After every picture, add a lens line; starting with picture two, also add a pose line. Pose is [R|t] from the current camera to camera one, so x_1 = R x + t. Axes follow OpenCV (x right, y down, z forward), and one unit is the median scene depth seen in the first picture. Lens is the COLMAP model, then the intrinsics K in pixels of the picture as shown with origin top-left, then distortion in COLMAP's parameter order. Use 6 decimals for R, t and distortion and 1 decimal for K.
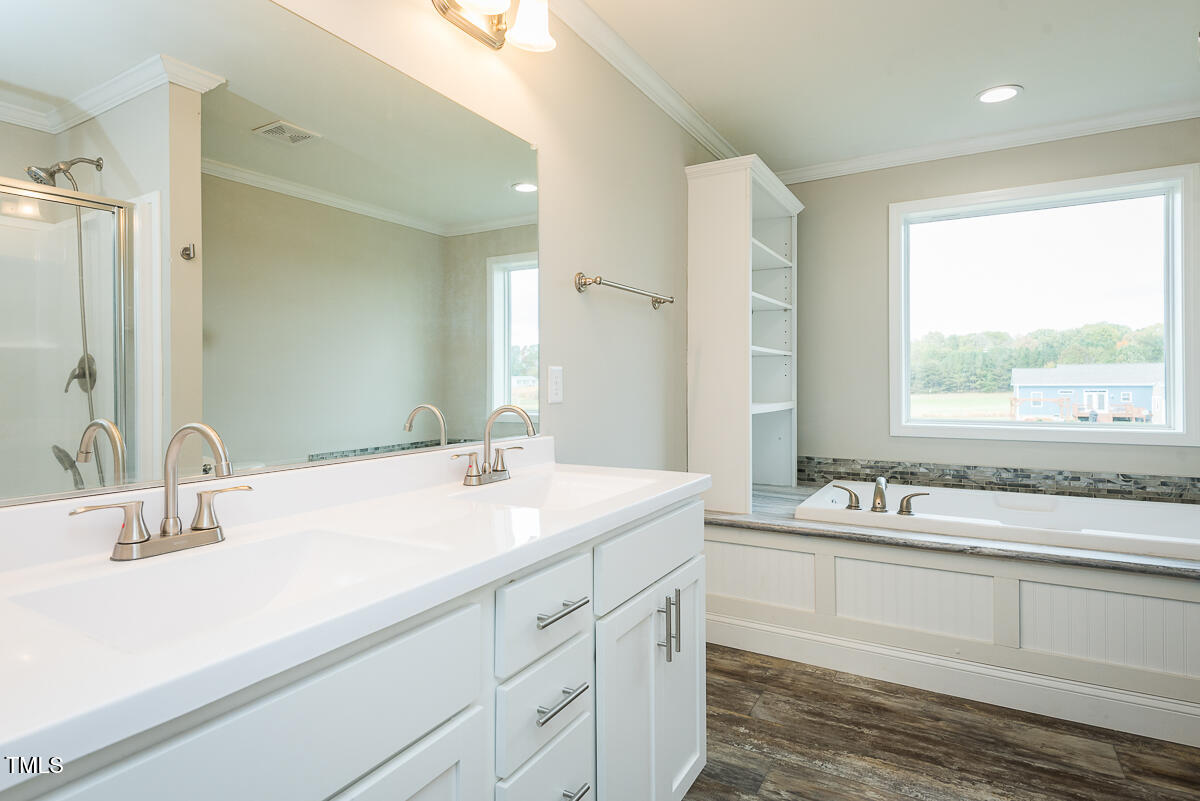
lens RADIAL K [[634.1, 0, 581.4], [0, 634.1, 379.6], [0, 0, 1]] dist [-0.000809, -0.002059]
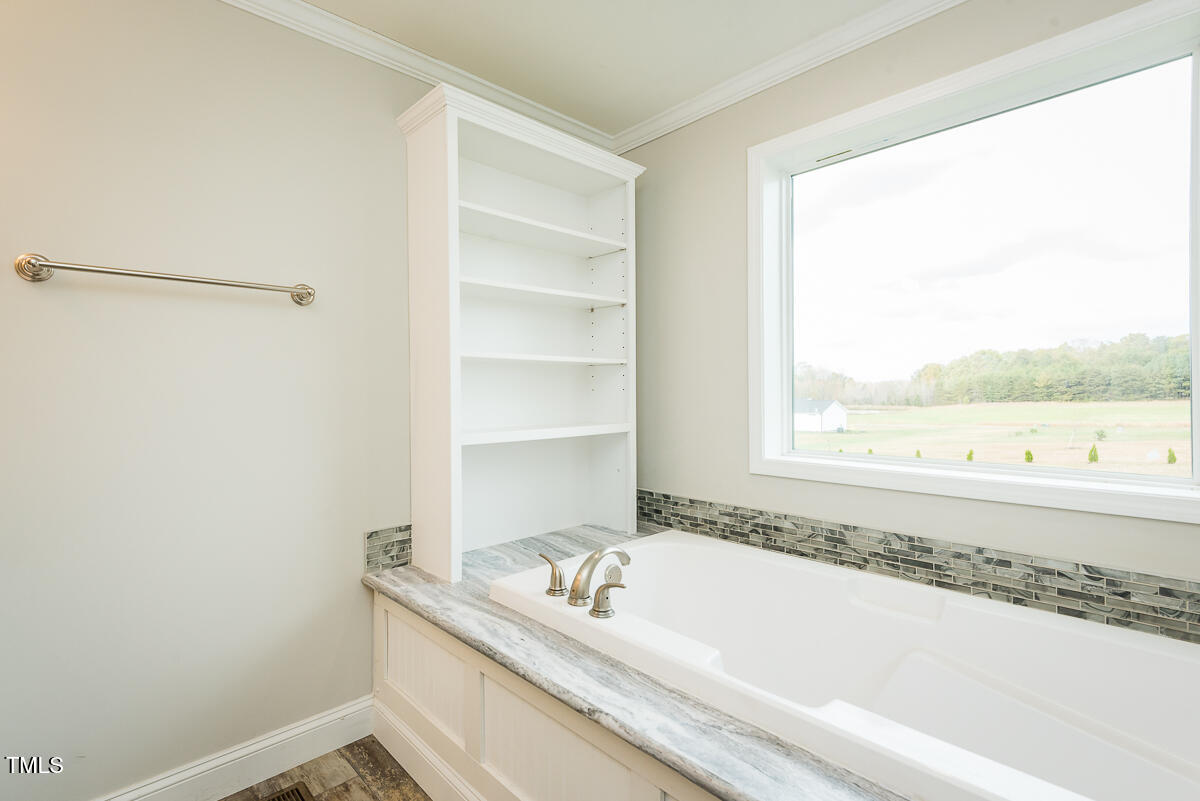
lens RADIAL K [[554.0, 0, 600.1], [0, 554.0, 393.2], [0, 0, 1]] dist [0.027964, -0.011400]
pose [[0.966233, -0.001763, -0.257664, 0.506026], [0.004368, 0.999945, 0.009539, -0.009366], [0.257633, -0.010342, 0.966188, 0.362755]]
